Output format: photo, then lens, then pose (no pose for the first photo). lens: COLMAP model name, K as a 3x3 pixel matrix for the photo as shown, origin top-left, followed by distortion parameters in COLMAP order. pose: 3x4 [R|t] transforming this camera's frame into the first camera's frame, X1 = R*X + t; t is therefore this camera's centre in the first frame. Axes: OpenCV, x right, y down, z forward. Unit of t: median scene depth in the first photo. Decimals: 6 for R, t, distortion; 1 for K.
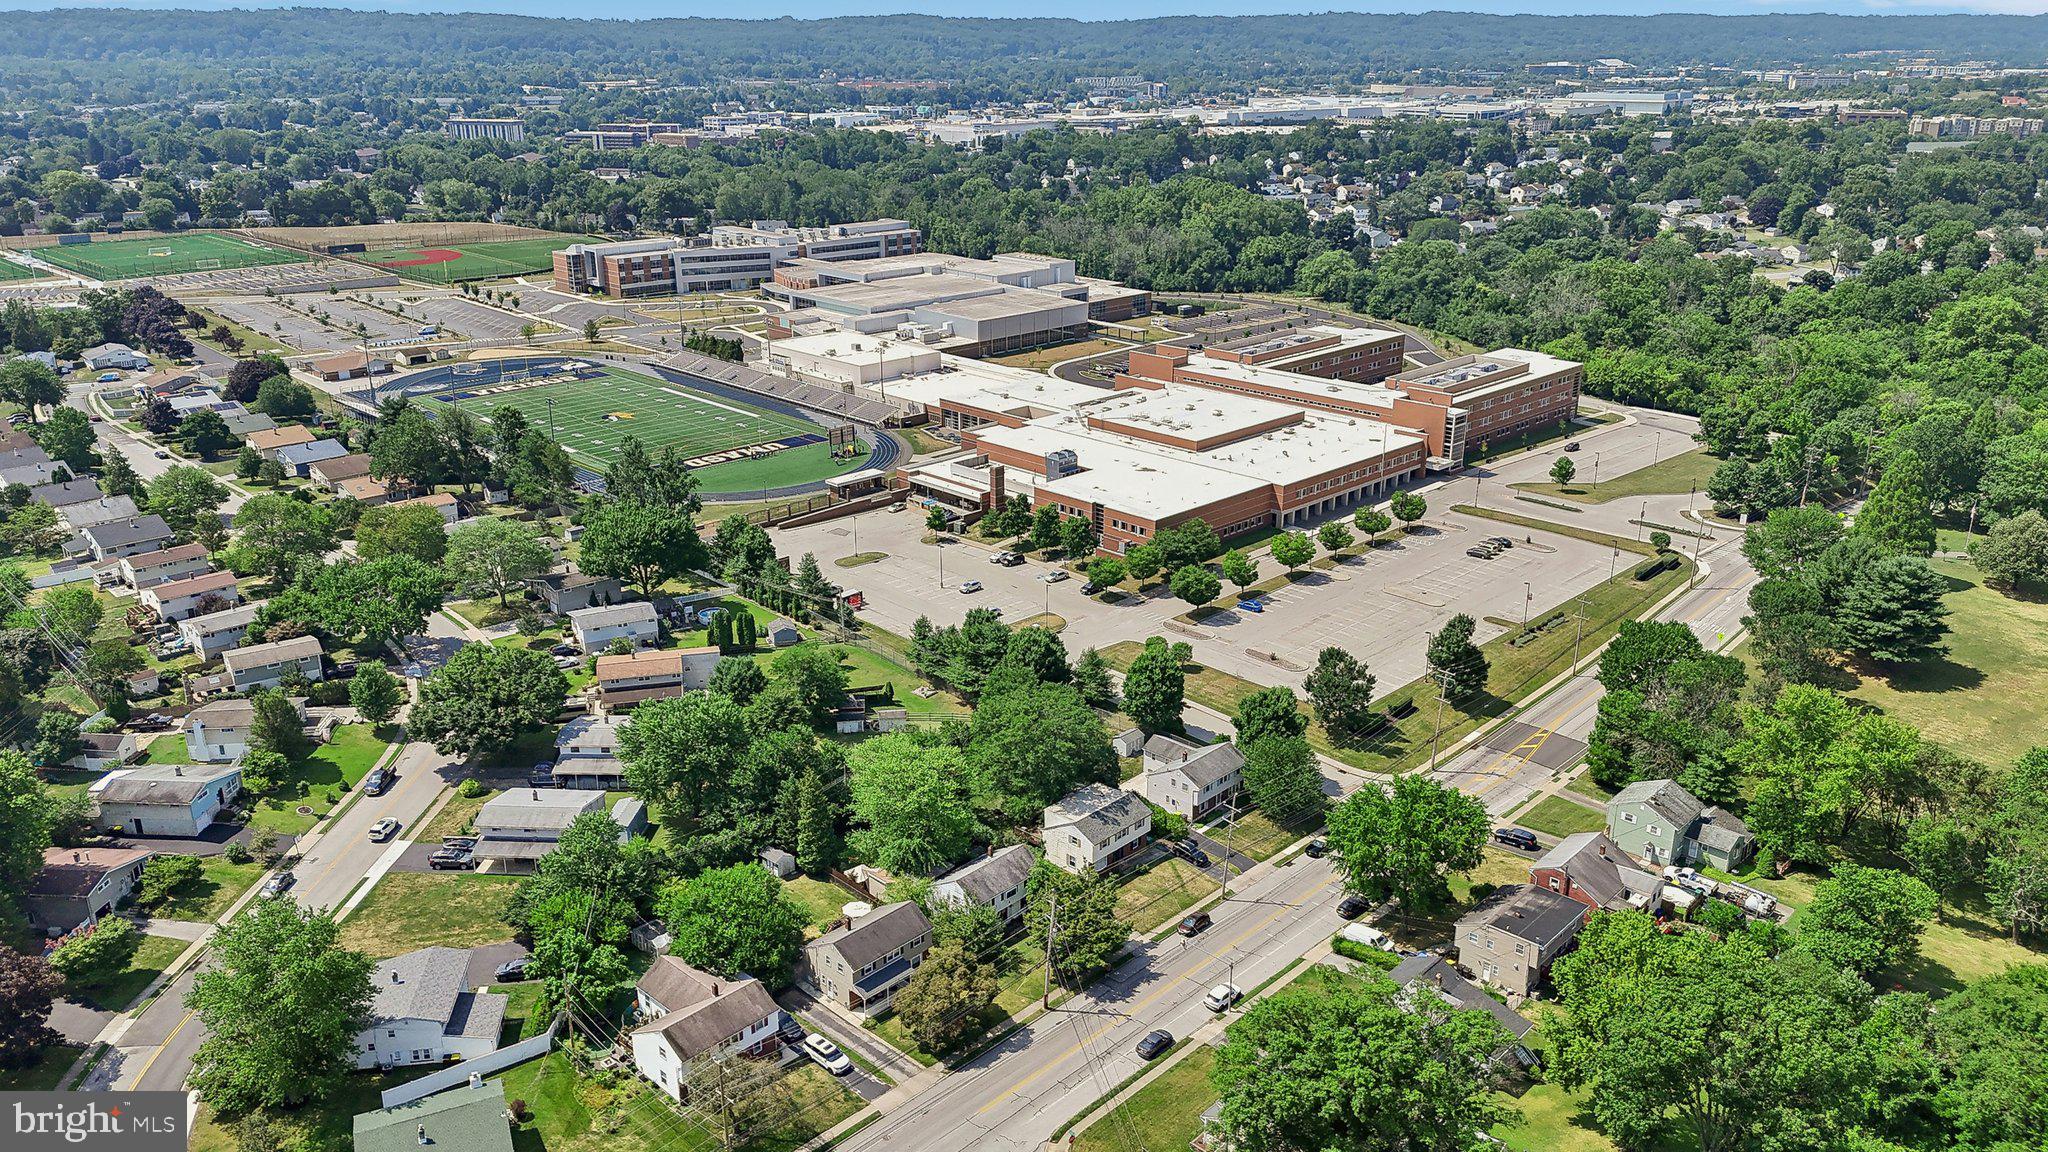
lens RADIAL K [[1479.4, 0, 1029.6], [0, 1479.4, 575.1], [0, 0, 1]] dist [0.119051, -0.176612]
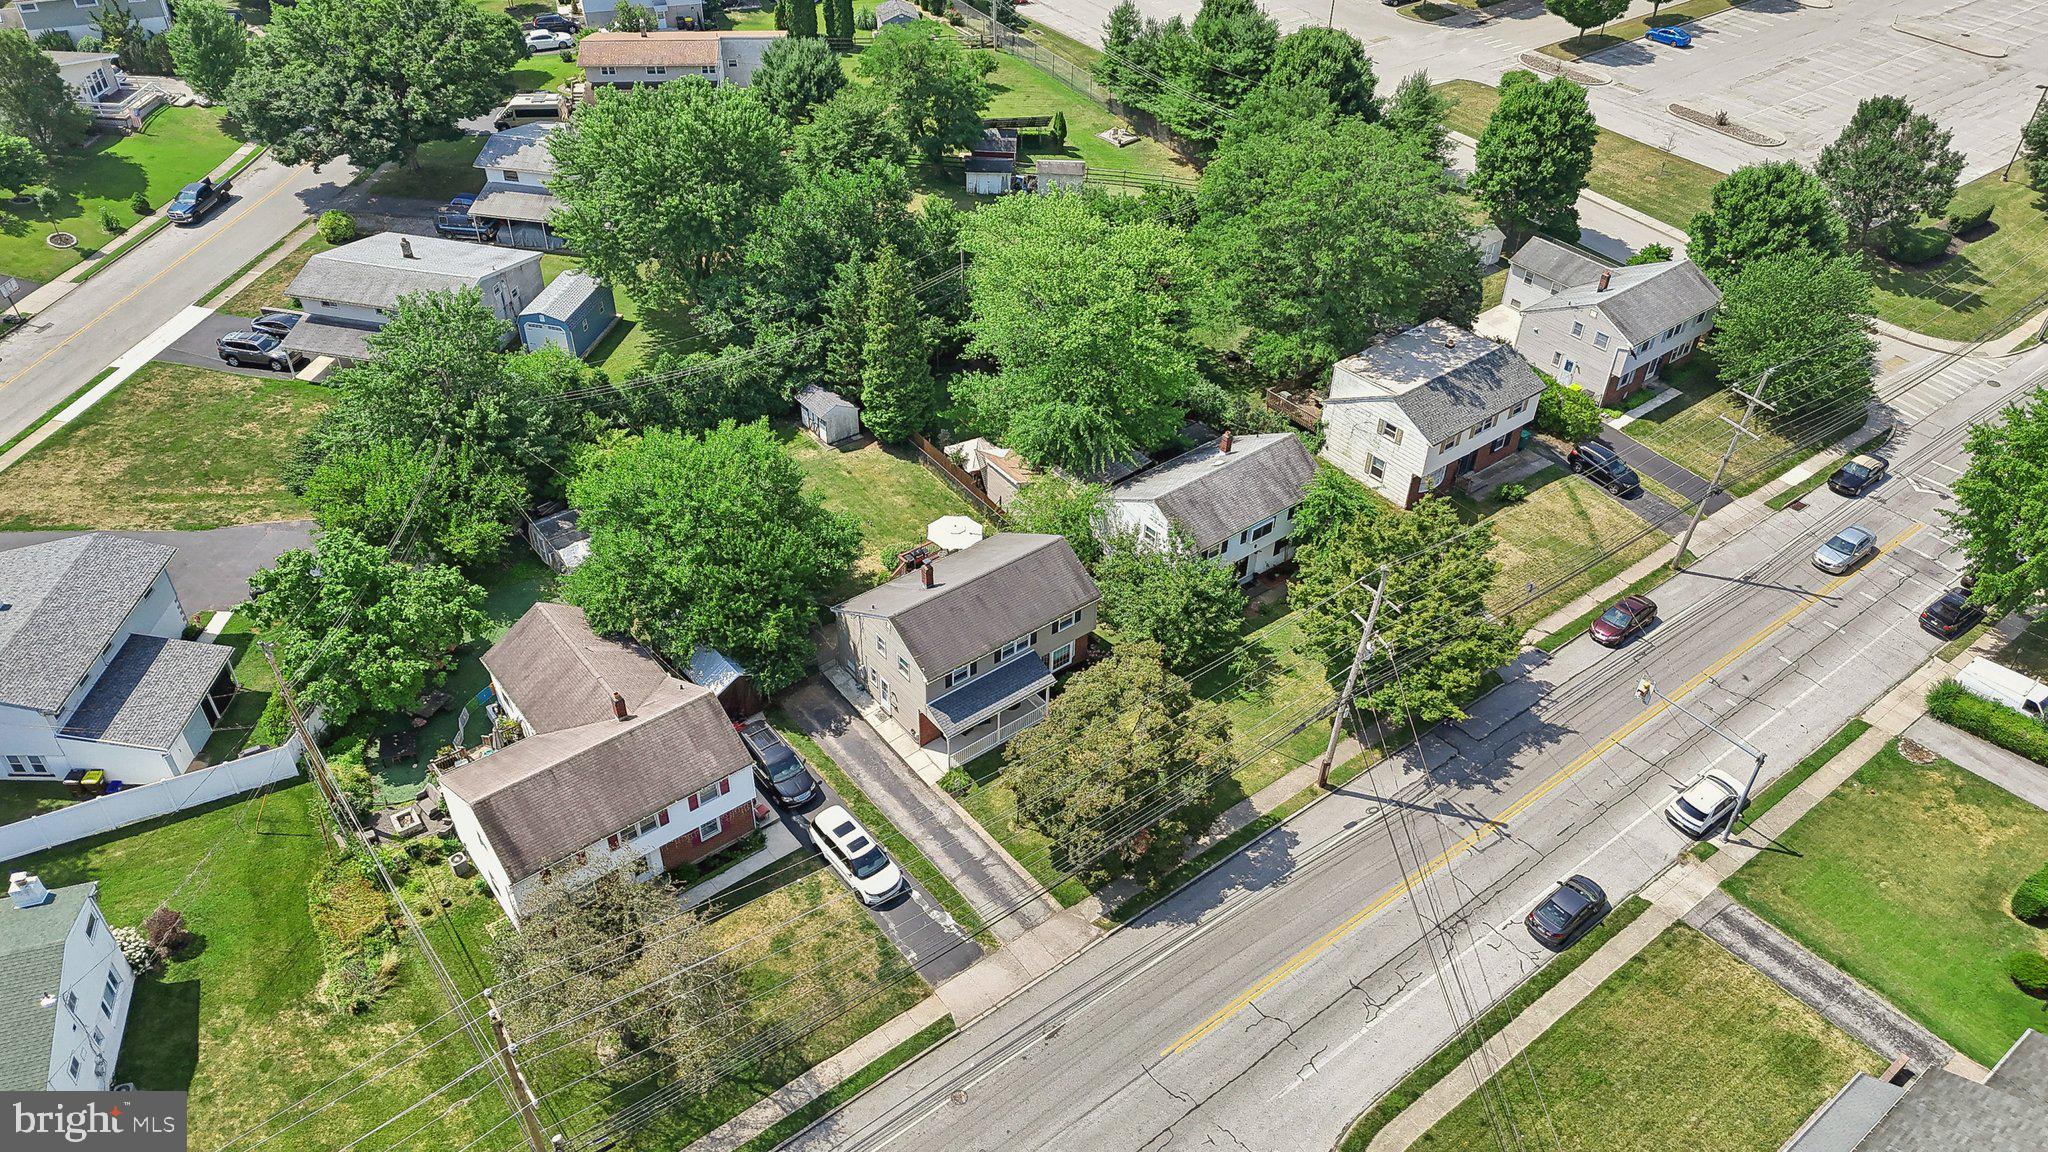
lens RADIAL K [[1479.4, 0, 1029.6], [0, 1479.4, 575.1], [0, 0, 1]] dist [0.119051, -0.176612]
pose [[0.989443, 0.104949, -0.099937, -0.035673], [-0.066898, 0.942503, 0.327435, 0.065188], [0.128555, -0.317293, 0.939574, 0.481029]]
